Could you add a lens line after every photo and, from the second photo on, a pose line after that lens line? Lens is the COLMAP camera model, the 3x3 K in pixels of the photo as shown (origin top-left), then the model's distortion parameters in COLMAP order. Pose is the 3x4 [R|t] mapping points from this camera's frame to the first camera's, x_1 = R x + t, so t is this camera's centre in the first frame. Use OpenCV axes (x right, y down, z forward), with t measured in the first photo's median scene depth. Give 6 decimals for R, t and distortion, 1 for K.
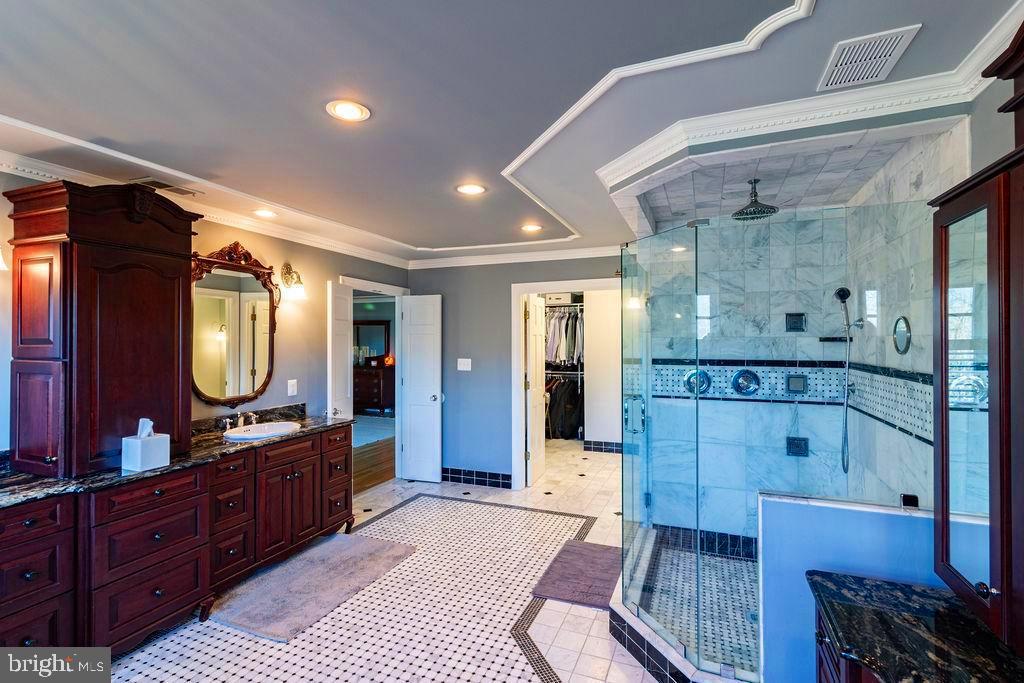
lens RADIAL K [[478.1, 0, 513.6], [0, 478.1, 338.1], [0, 0, 1]] dist [0.014844, 0.000462]
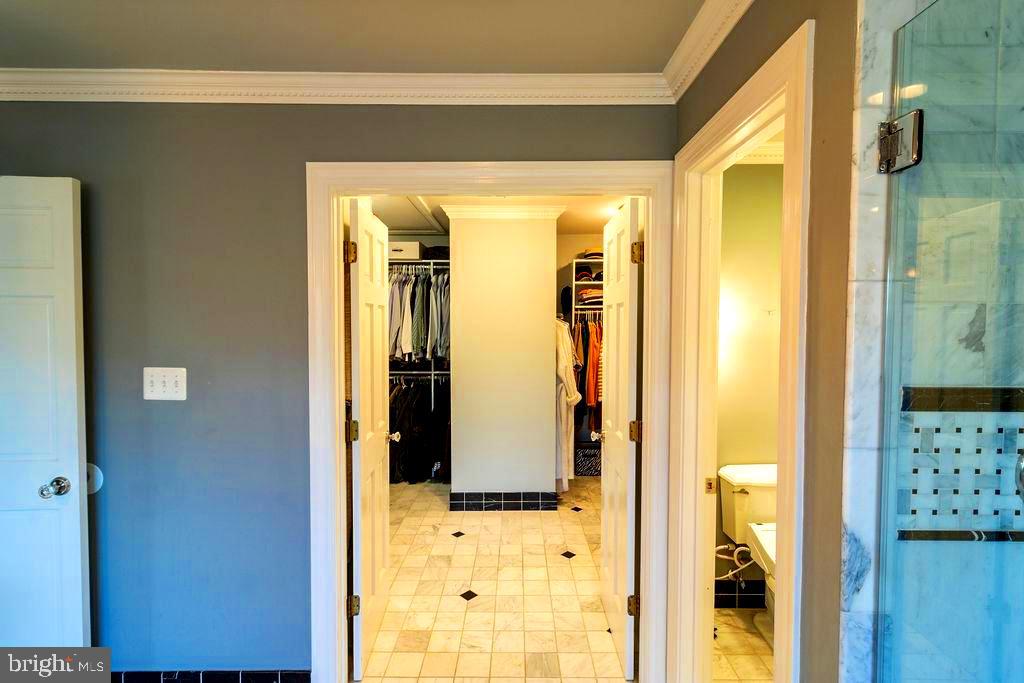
lens RADIAL K [[478.1, 0, 513.6], [0, 478.1, 338.1], [0, 0, 1]] dist [0.014844, 0.000462]
pose [[0.927025, -0.007870, 0.374917, 0.003822], [-0.006665, 0.999276, 0.037454, 0.006142], [-0.374940, -0.037220, 0.926302, 0.596445]]
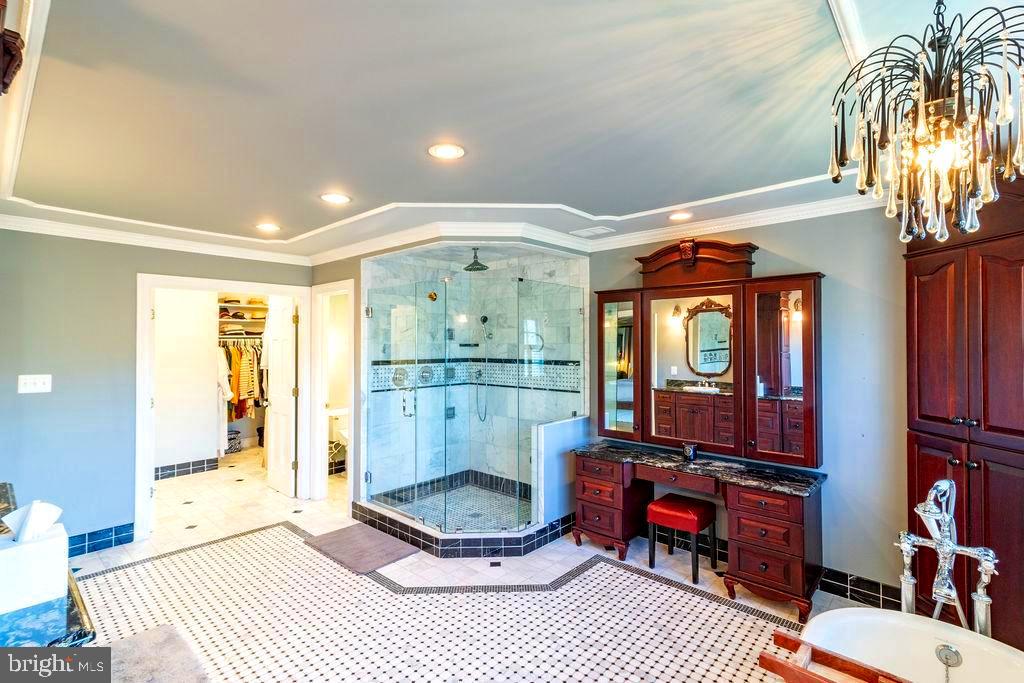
lens RADIAL K [[478.1, 0, 513.6], [0, 478.1, 338.1], [0, 0, 1]] dist [0.014844, 0.000462]
pose [[0.349389, 0.012617, 0.936893, -0.519196], [-0.002430, 0.999918, -0.012560, -0.000753], [-0.936975, 0.002112, 0.349391, 0.163284]]
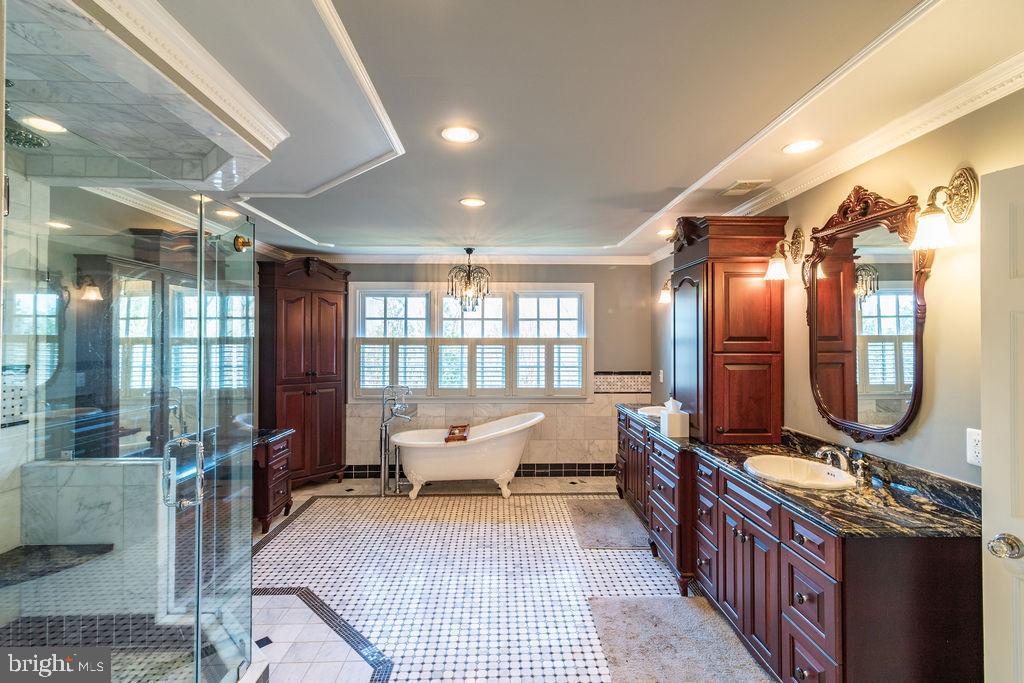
lens RADIAL K [[478.1, 0, 513.6], [0, 478.1, 338.1], [0, 0, 1]] dist [0.014844, 0.000462]
pose [[-0.915610, -0.001515, -0.402064, 0.076115], [0.001366, 0.999975, -0.006878, 0.006418], [0.402065, -0.006847, -0.915586, 0.976241]]
